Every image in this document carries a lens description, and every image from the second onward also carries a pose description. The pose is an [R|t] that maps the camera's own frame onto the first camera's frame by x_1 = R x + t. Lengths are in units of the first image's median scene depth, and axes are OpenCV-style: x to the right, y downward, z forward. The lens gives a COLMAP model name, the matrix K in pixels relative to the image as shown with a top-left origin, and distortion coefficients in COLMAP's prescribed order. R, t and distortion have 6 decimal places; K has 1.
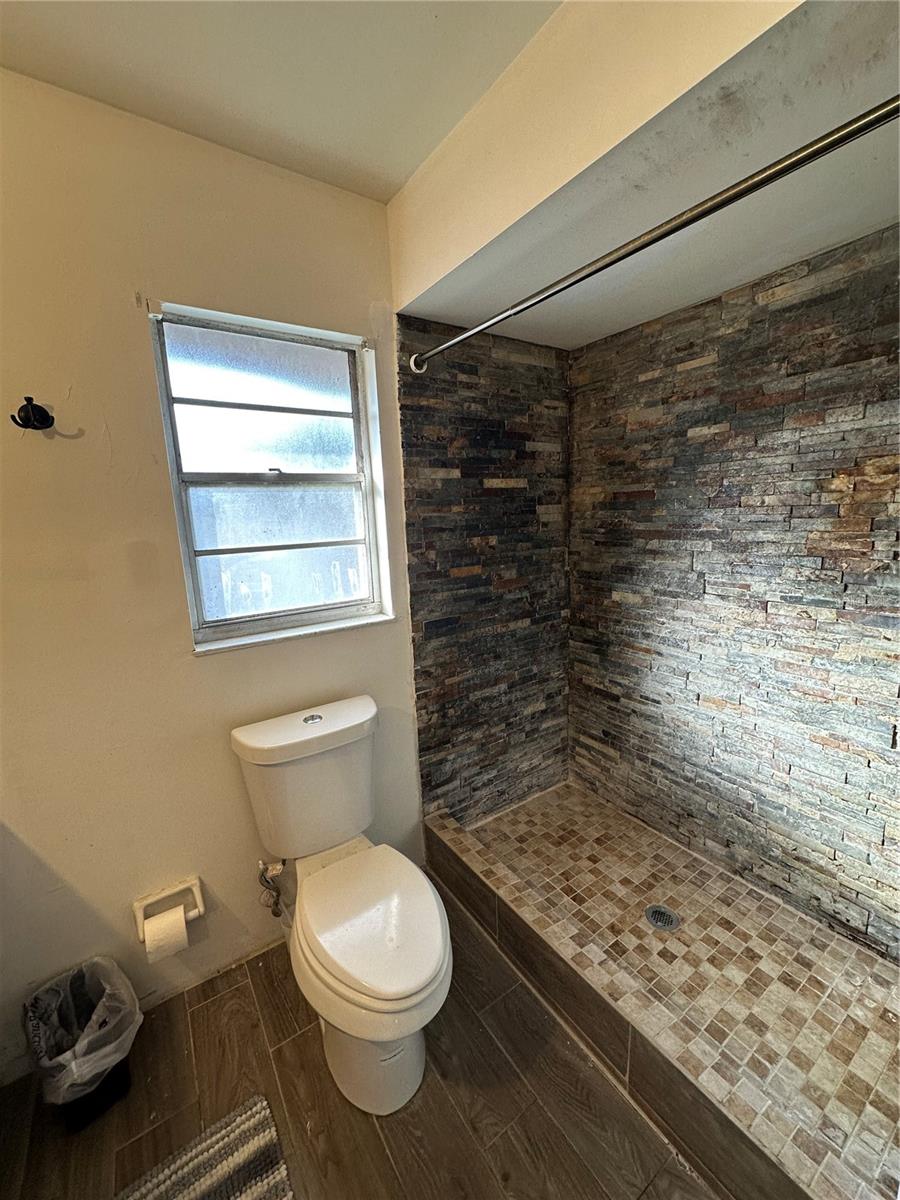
lens RADIAL K [[477.9, 0, 450.0], [0, 477.9, 600.0], [0, 0, 1]] dist [-0.000421, 0.000354]
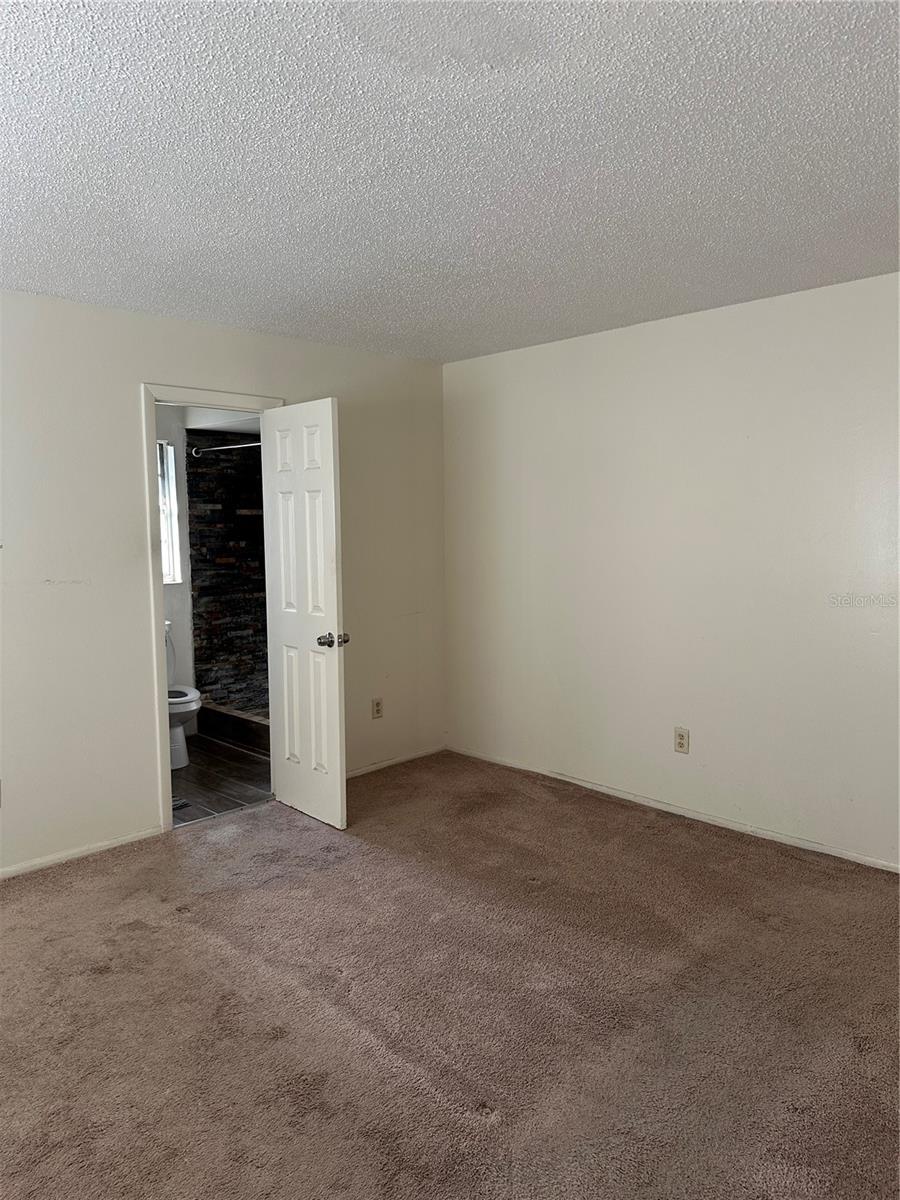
lens RADIAL K [[842.8, 0, 444.8], [0, 842.8, 599.3], [0, 0, 1]] dist [0.119957, -0.170838]
pose [[0.987739, 0.012875, 0.155582, 0.376992], [0.001418, 0.995812, -0.091413, 0.402402], [-0.156107, 0.090513, 0.983584, -2.387642]]
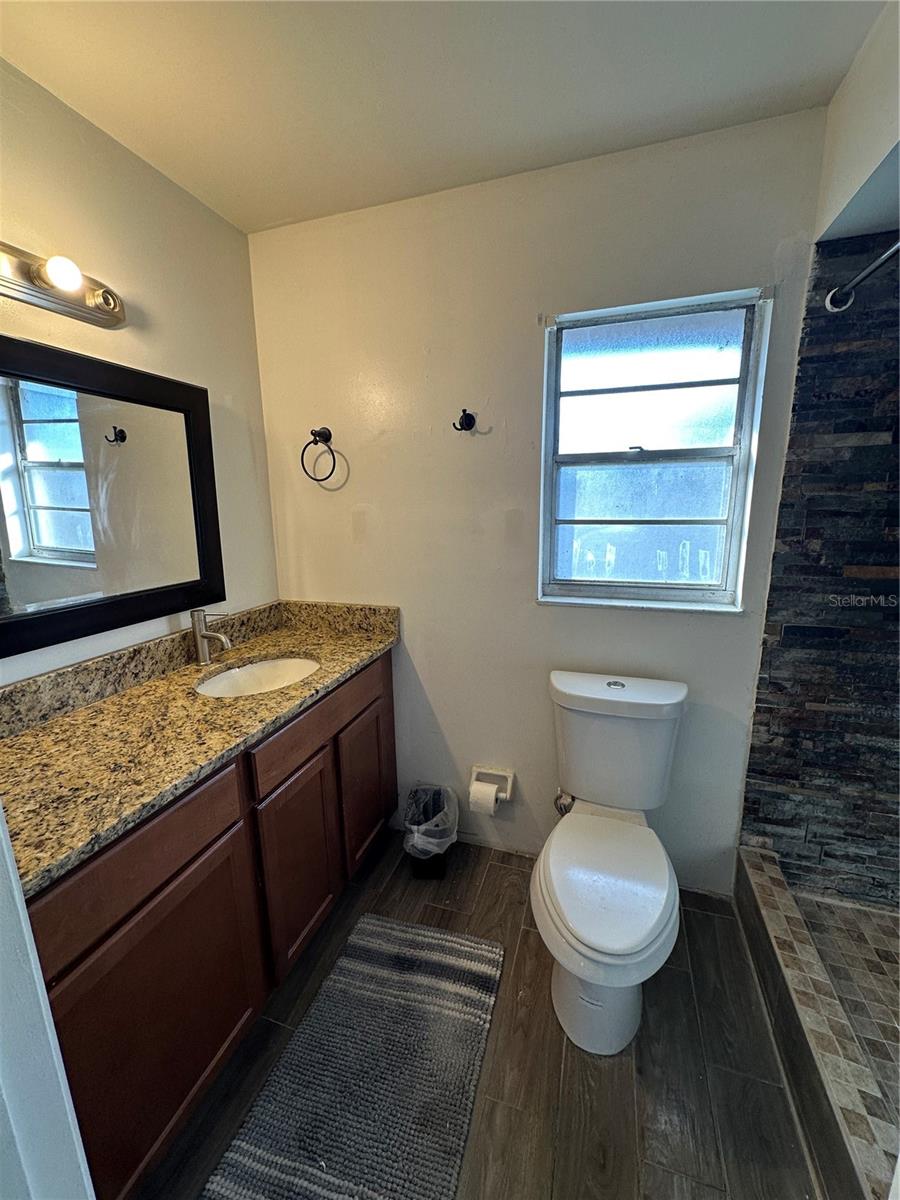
lens RADIAL K [[477.9, 0, 450.0], [0, 477.9, 600.0], [0, 0, 1]] dist [-0.000421, 0.000354]
pose [[0.610956, 0.192343, -0.767944, 0.223680], [-0.152057, 0.980486, 0.124605, -0.011017], [0.776925, 0.040643, 0.628280, 0.029791]]
